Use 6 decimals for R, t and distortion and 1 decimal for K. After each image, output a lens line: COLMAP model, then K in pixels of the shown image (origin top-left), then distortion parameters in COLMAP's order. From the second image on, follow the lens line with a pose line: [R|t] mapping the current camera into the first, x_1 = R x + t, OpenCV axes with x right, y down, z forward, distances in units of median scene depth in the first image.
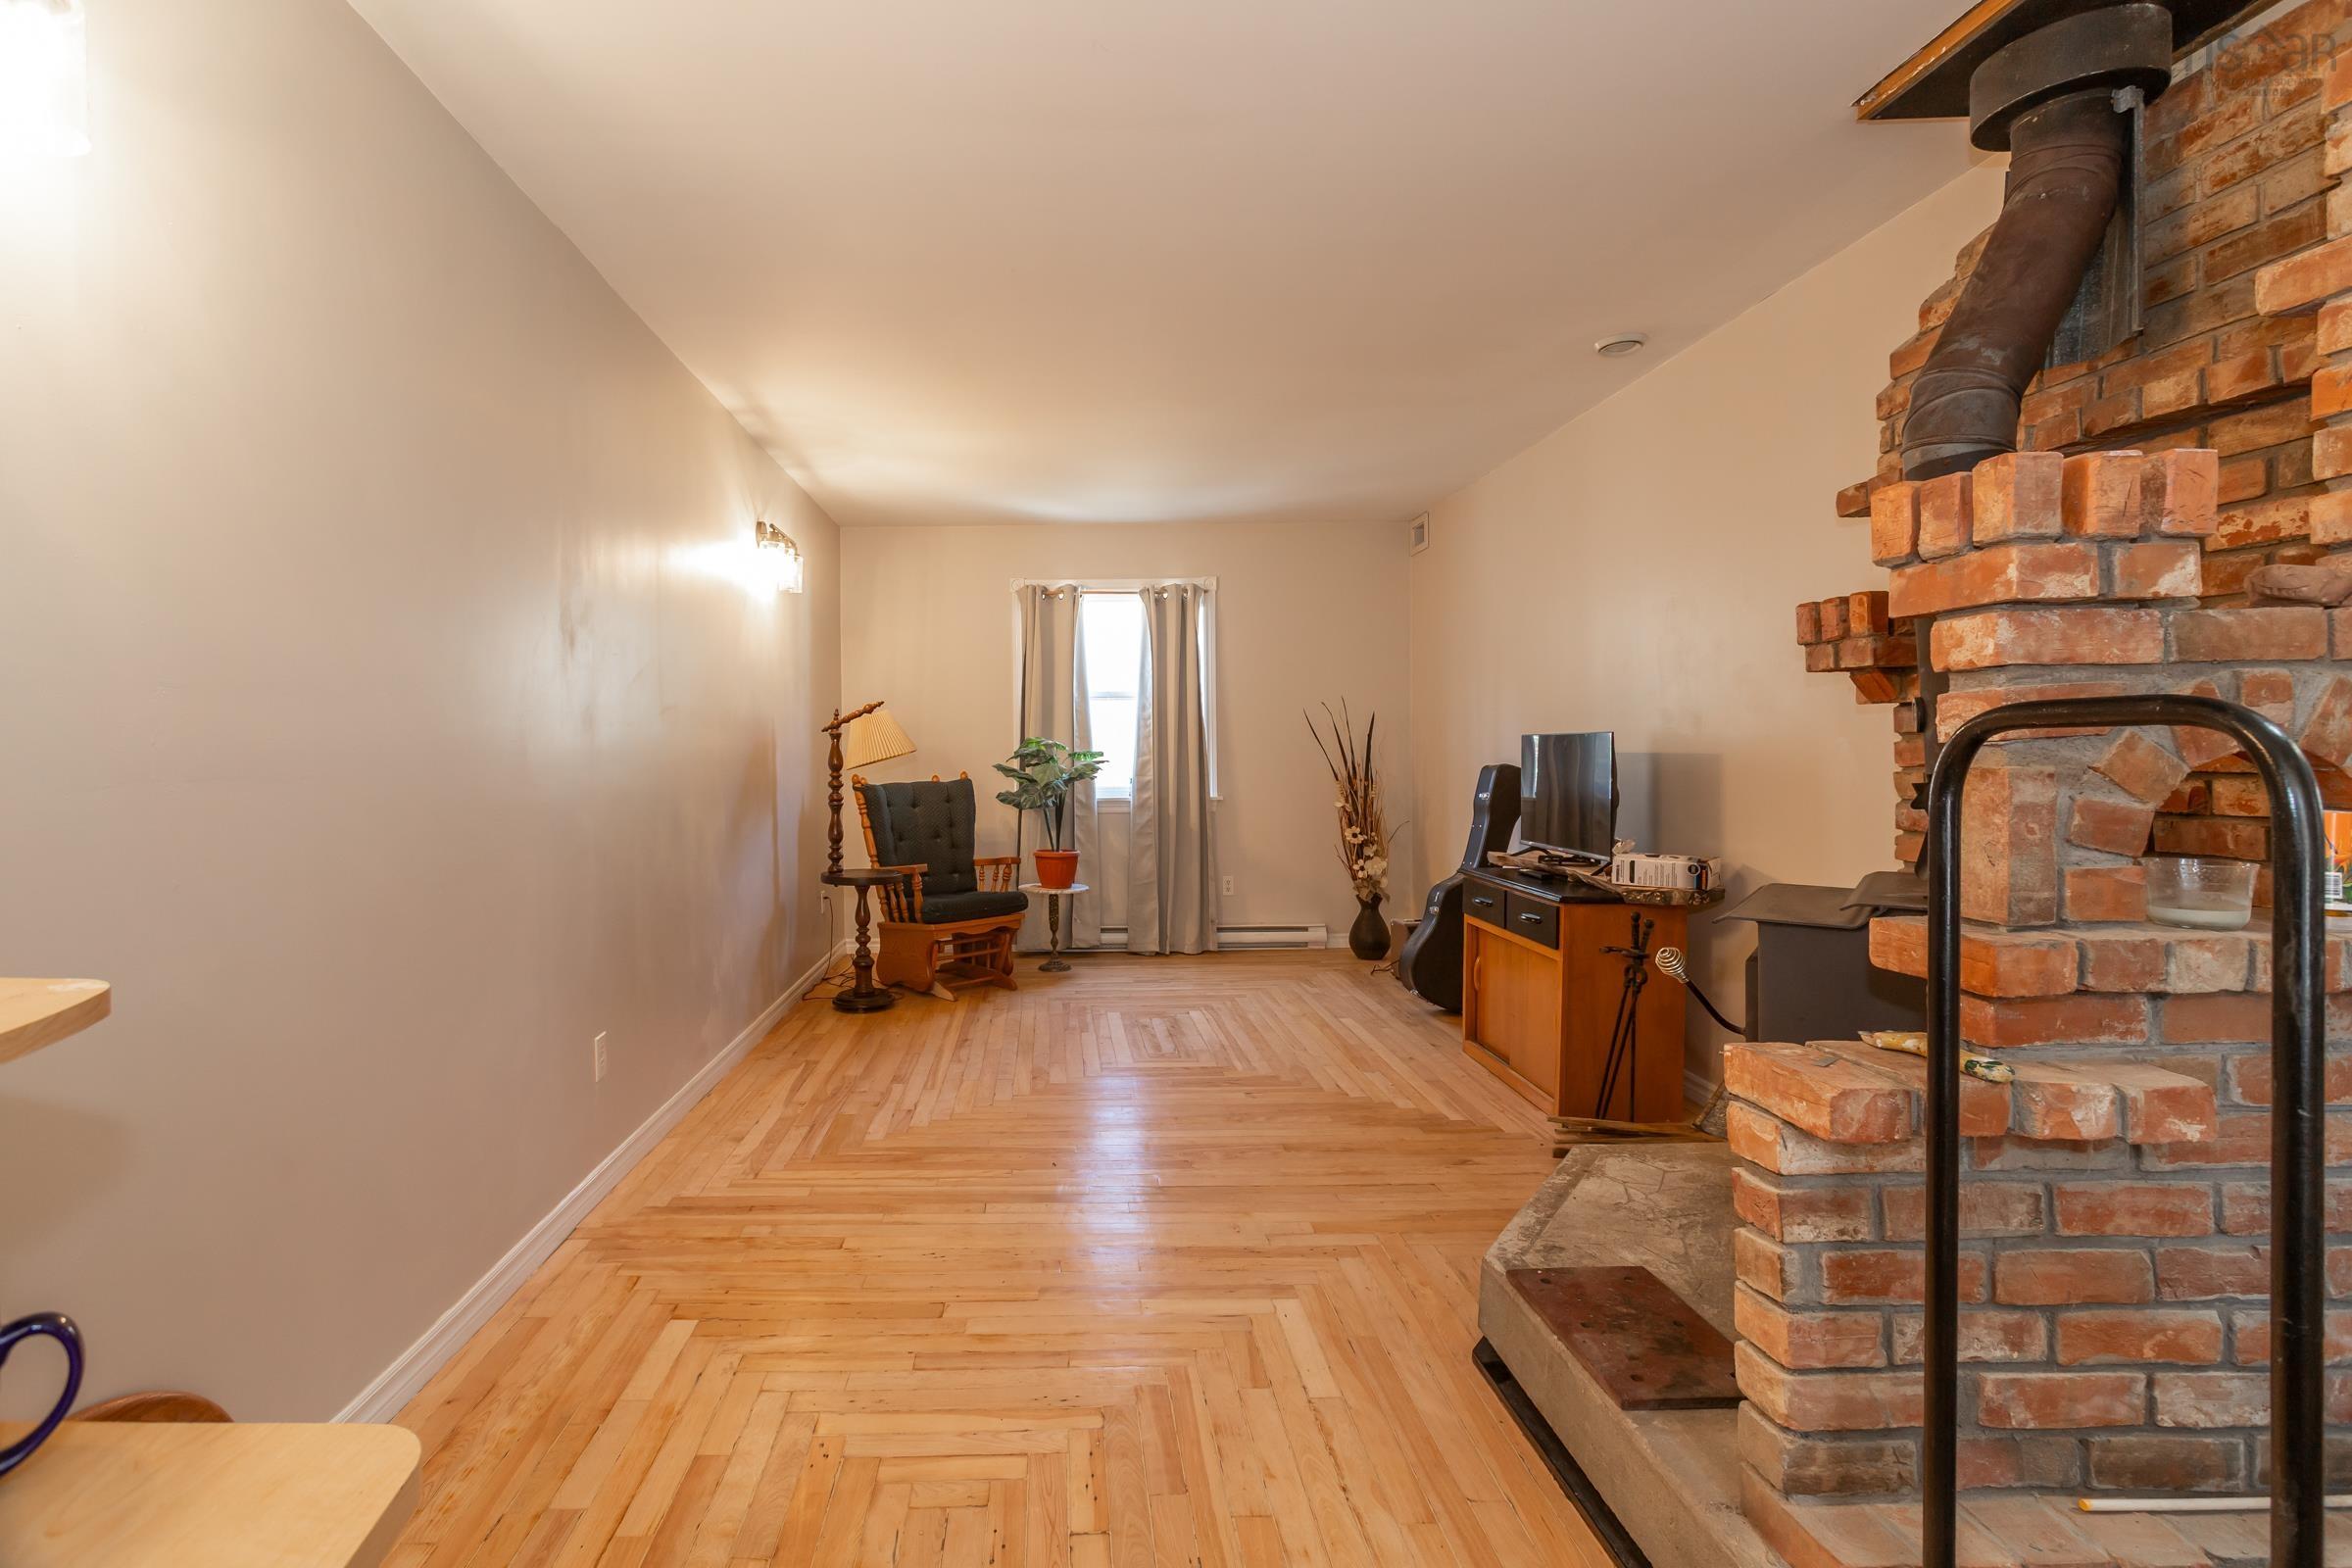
lens RADIAL K [[1135.8, 0, 1065.0], [0, 1135.8, 757.8], [0, 0, 1]] dist [0.004103, 0.004400]
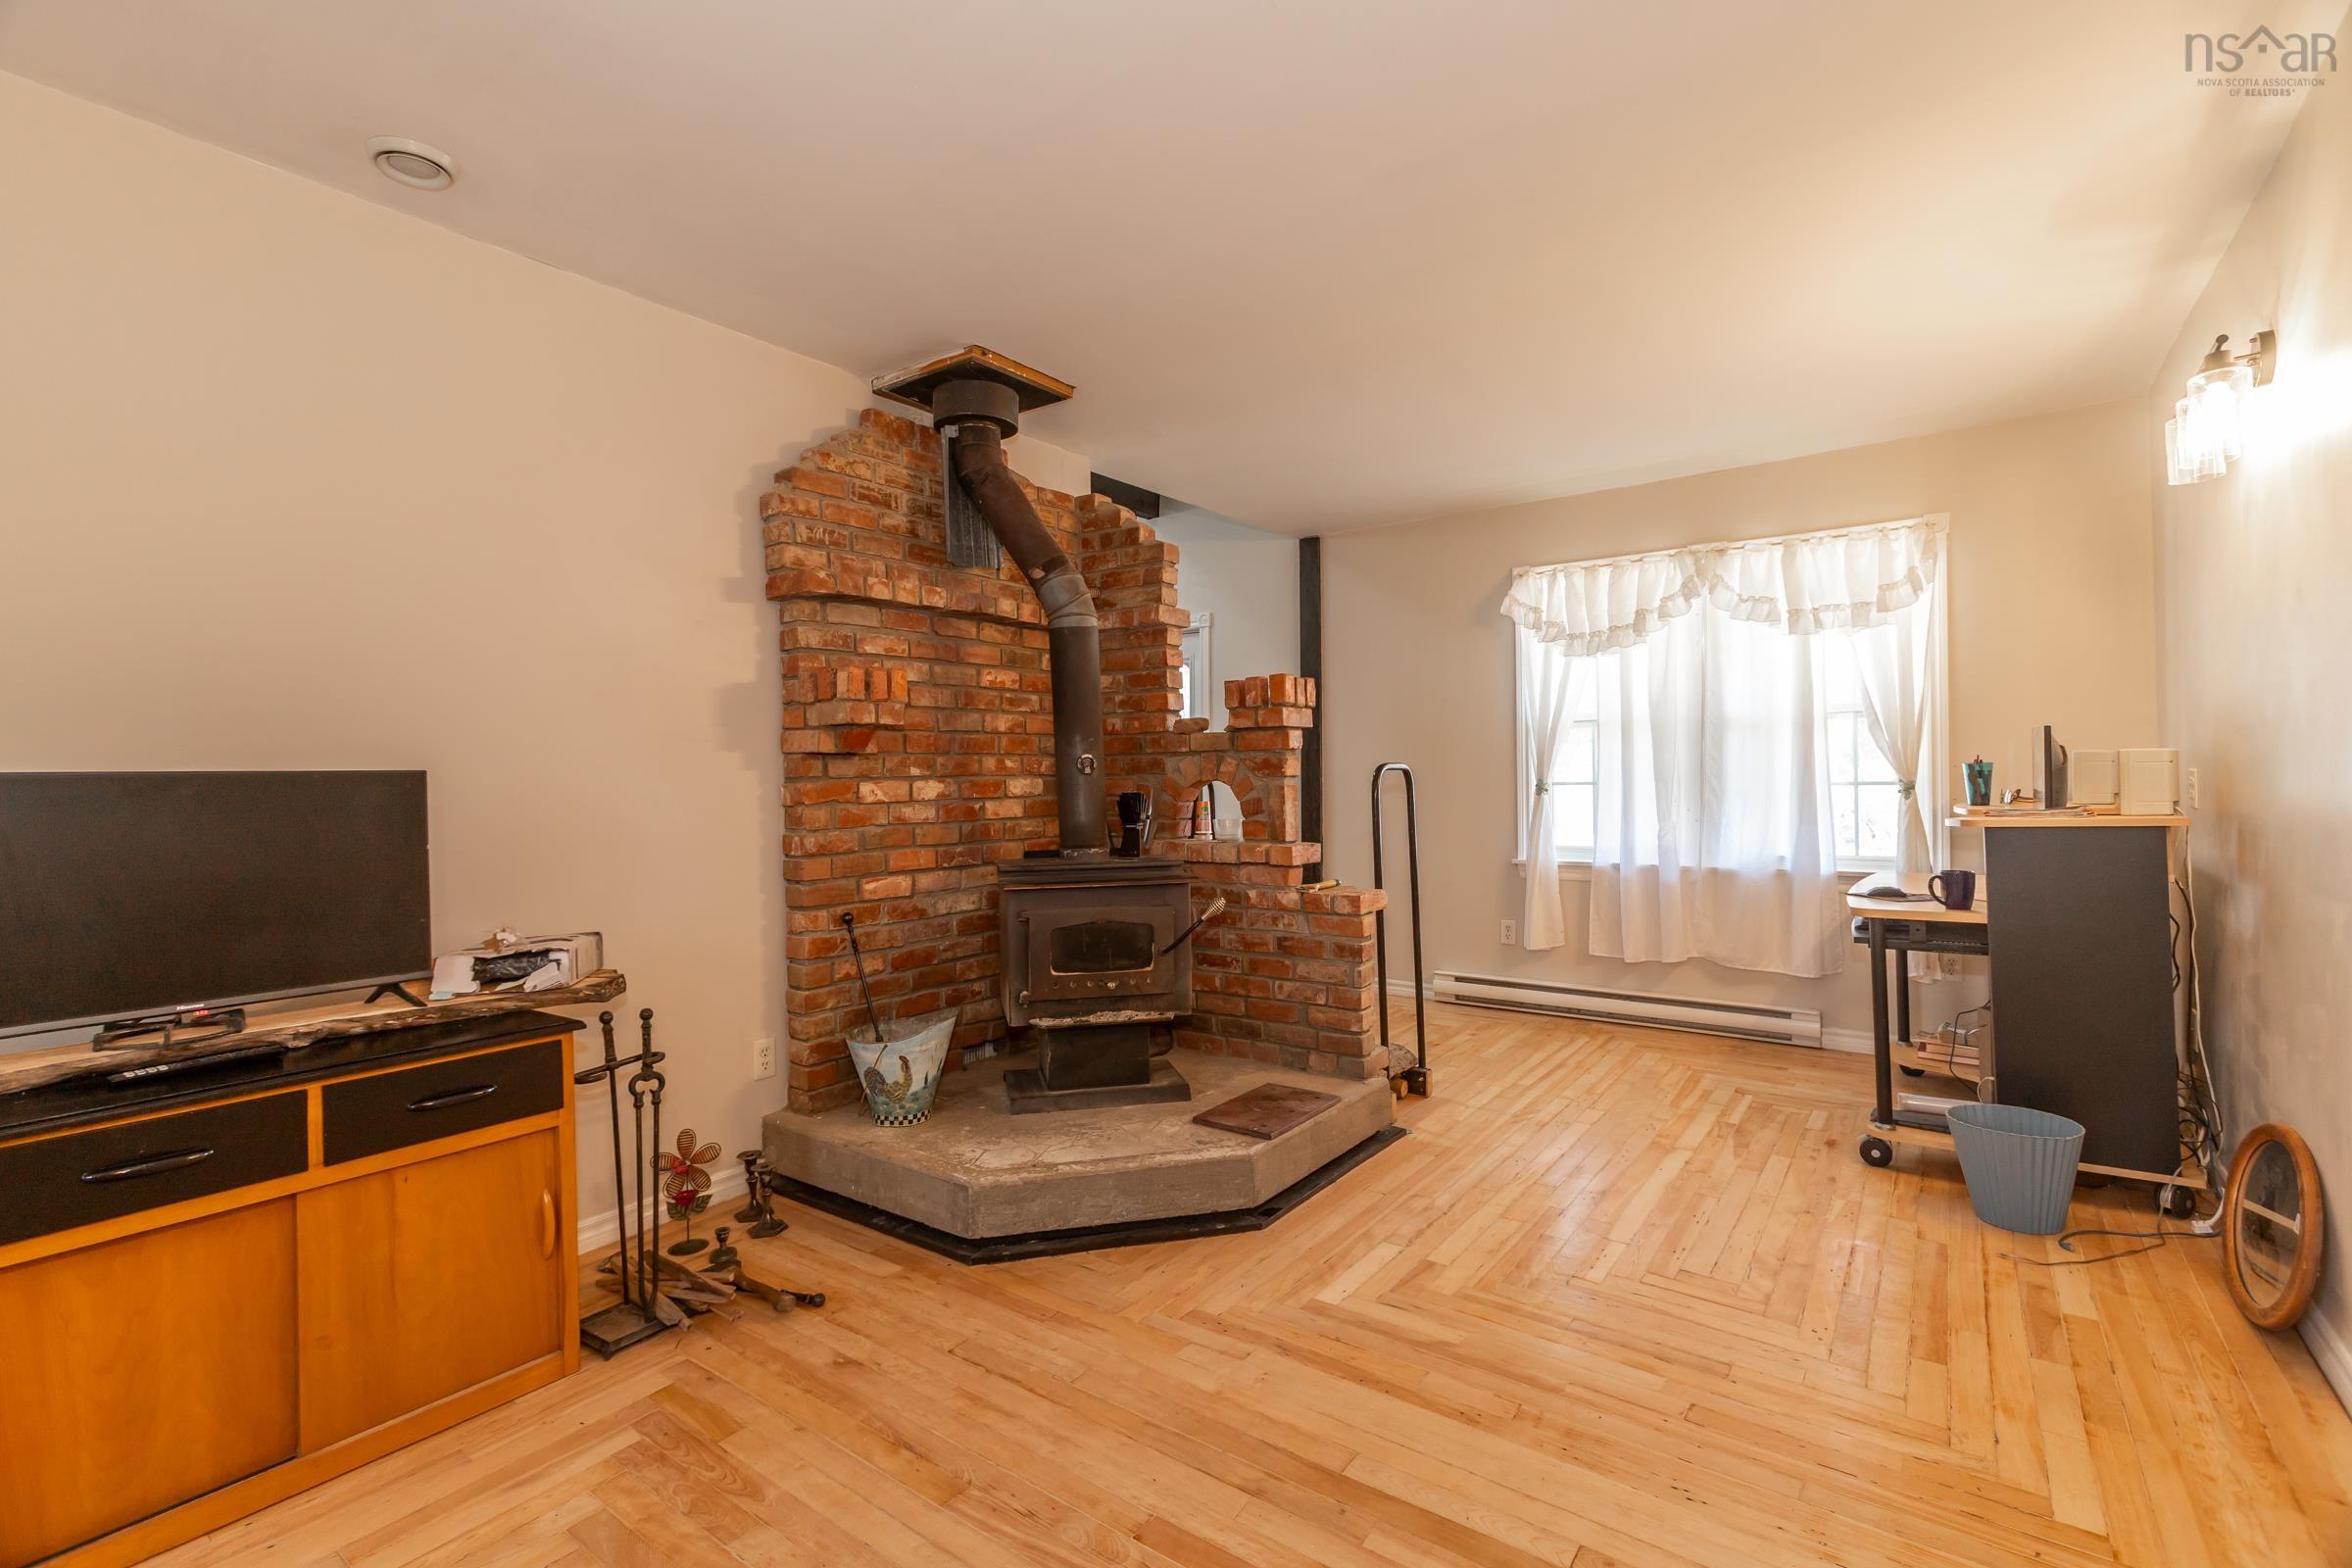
lens RADIAL K [[1041.5, 0, 1153.1], [0, 1041.5, 775.6], [0, 0, 1]] dist [-0.009842, 0.006572]
pose [[-0.784664, 0.029783, 0.619205, -0.282497], [0.031195, 0.999477, -0.008542, -0.002078], [-0.619135, 0.012614, -0.785183, 1.810802]]
